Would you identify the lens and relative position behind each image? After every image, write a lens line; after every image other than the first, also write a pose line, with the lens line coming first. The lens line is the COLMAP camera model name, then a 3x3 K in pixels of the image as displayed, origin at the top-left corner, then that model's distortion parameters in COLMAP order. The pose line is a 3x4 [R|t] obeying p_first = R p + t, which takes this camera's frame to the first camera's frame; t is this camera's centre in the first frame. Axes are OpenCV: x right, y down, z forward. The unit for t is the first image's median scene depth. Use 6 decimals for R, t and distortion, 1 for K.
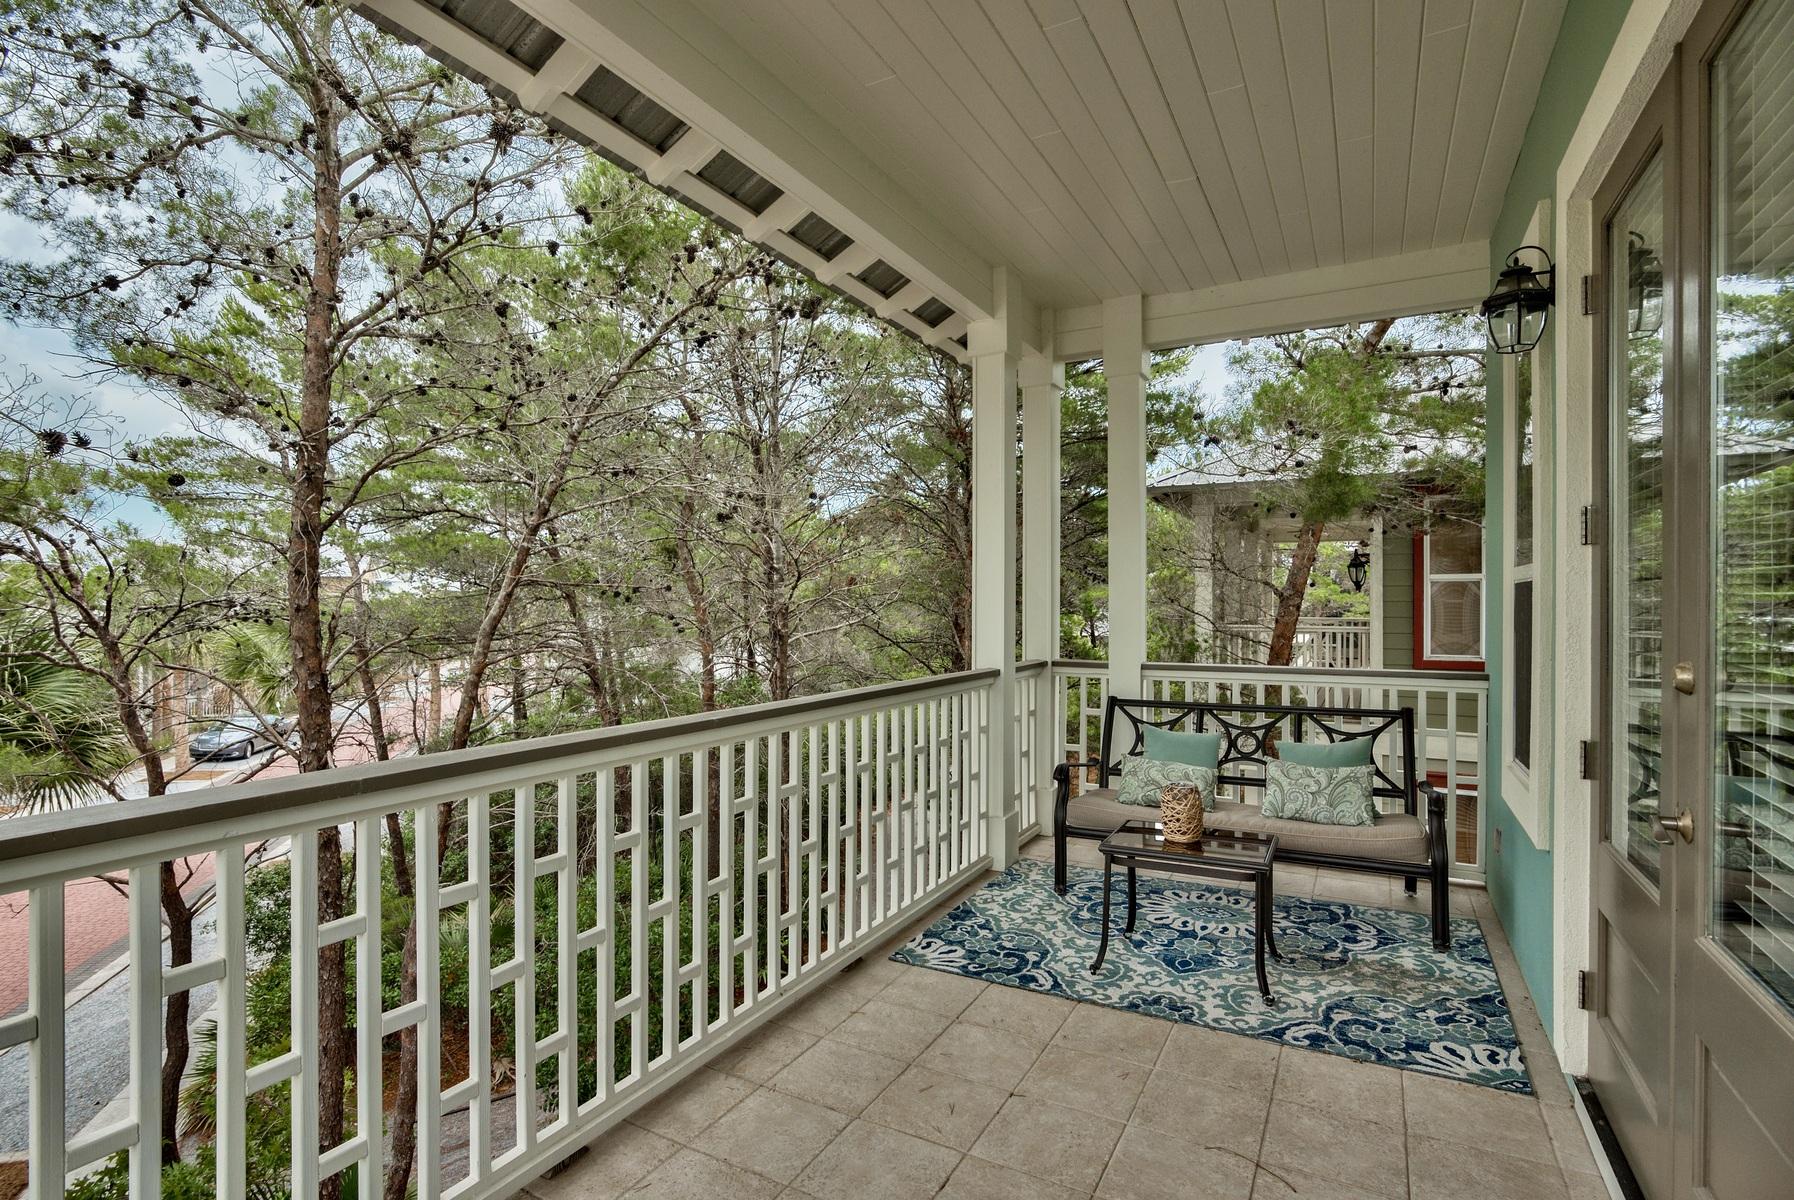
lens RADIAL K [[872.8, 0, 899.6], [0, 872.8, 607.0], [0, 0, 1]] dist [-0.001870, -0.000747]
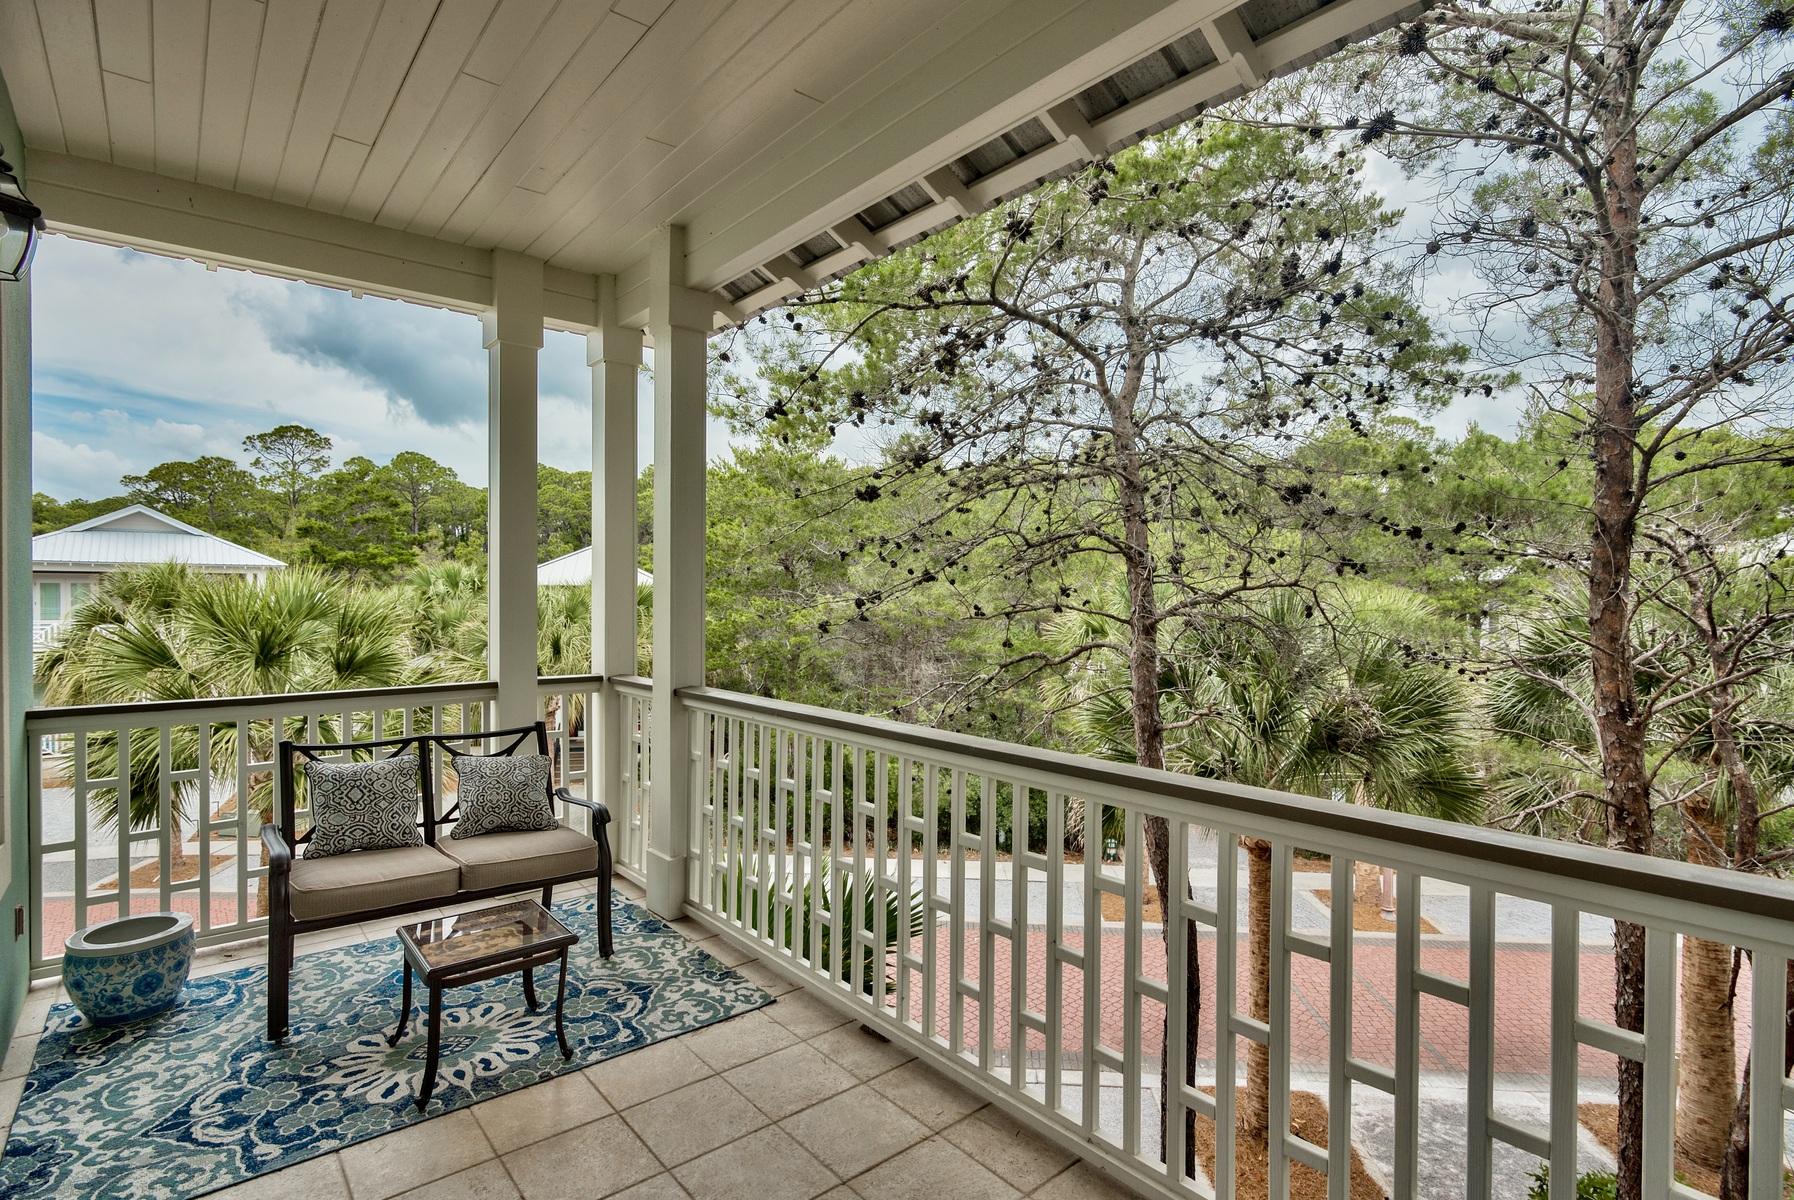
lens RADIAL K [[872.8, 0, 904.7], [0, 872.8, 602.9], [0, 0, 1]] dist [-0.001870, -0.000747]
pose [[-0.370709, 0.006145, -0.928729, 0.947184], [-0.001430, 0.999973, 0.007187, -0.034951], [0.928748, 0.003992, -0.370690, 1.727399]]
